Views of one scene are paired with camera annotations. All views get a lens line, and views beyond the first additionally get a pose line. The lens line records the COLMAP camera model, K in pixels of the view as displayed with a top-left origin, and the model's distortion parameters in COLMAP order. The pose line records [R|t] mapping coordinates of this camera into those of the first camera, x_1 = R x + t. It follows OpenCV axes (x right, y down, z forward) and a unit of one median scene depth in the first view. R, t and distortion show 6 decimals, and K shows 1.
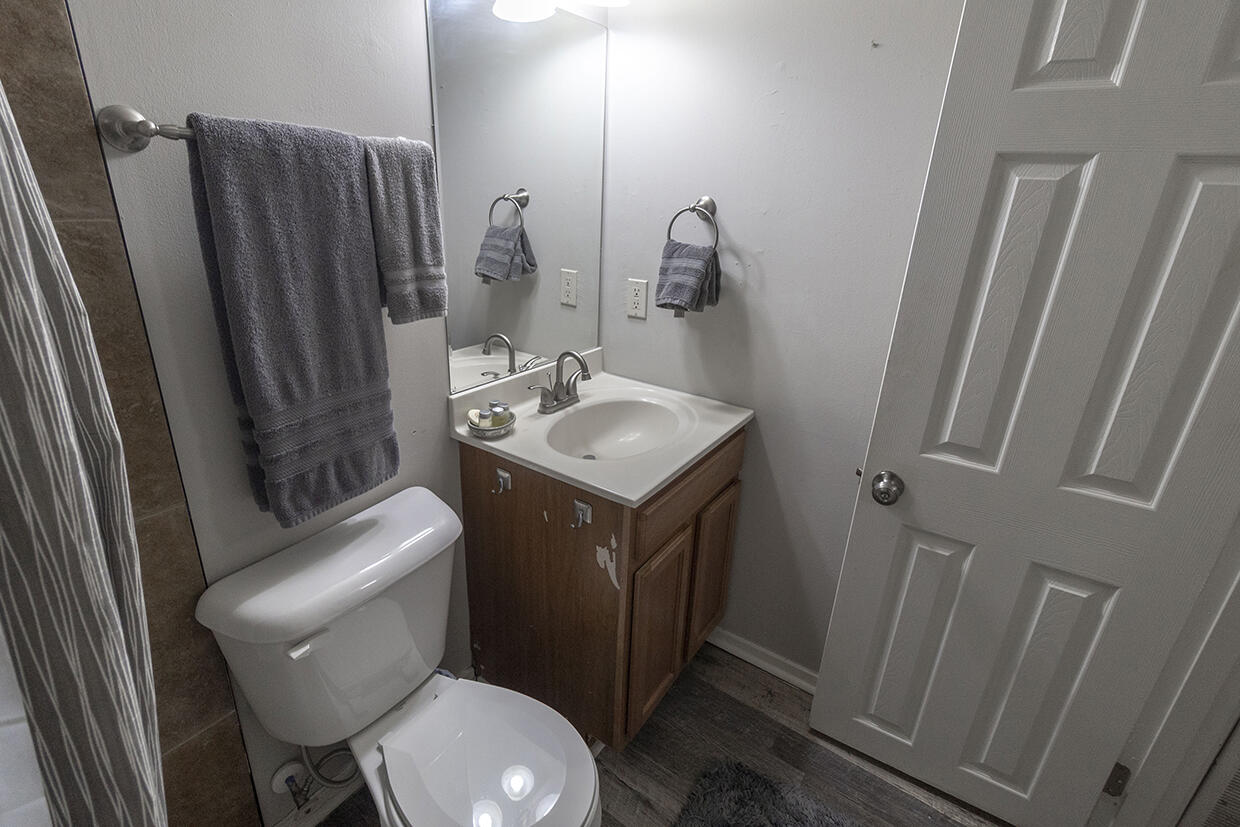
lens RADIAL K [[572.6, 0, 623.0], [0, 572.6, 408.4], [0, 0, 1]] dist [0.001053, 0.000740]
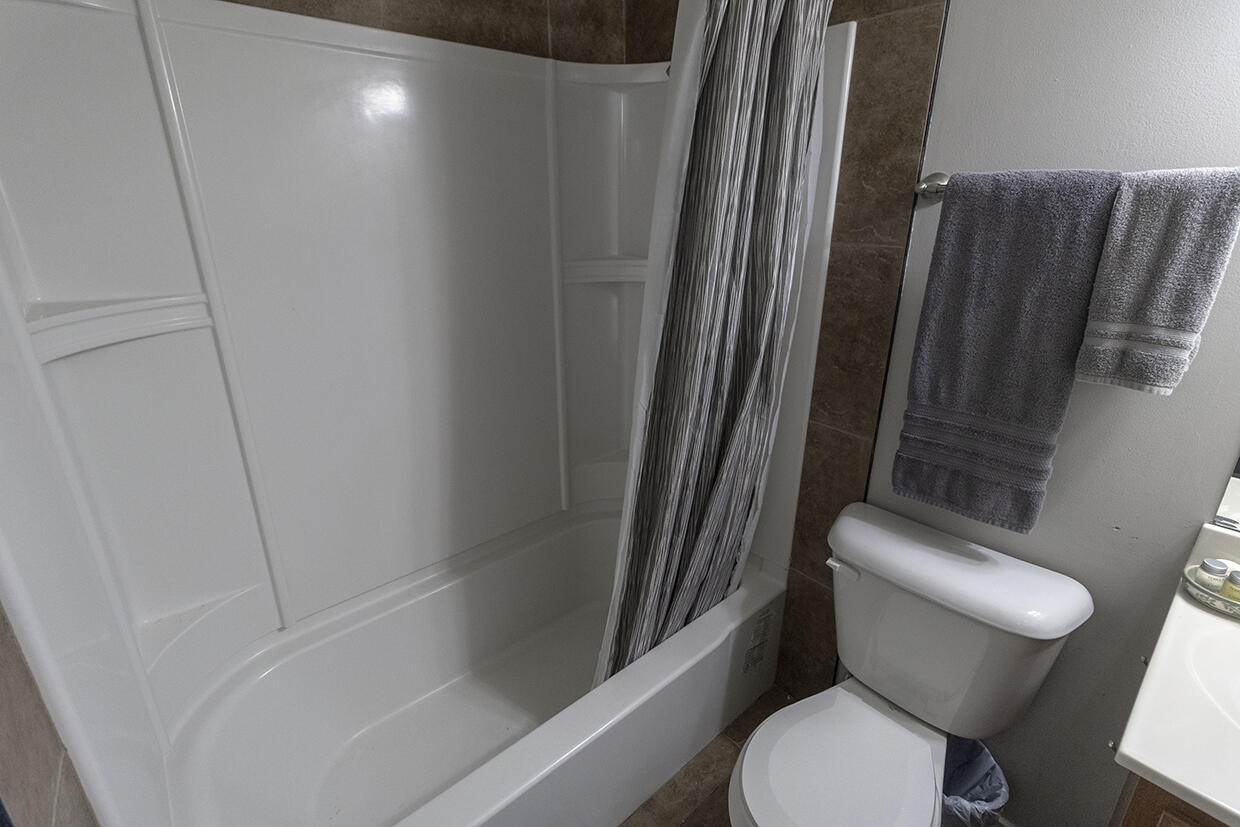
lens RADIAL K [[572.6, 0, 621.1], [0, 572.6, 417.2], [0, 0, 1]] dist [0.001053, 0.000740]
pose [[-0.257583, 0.299917, -0.918532, 0.596991], [-0.361446, 0.851688, 0.379452, -0.170843], [0.896107, 0.429740, -0.110976, 0.469089]]
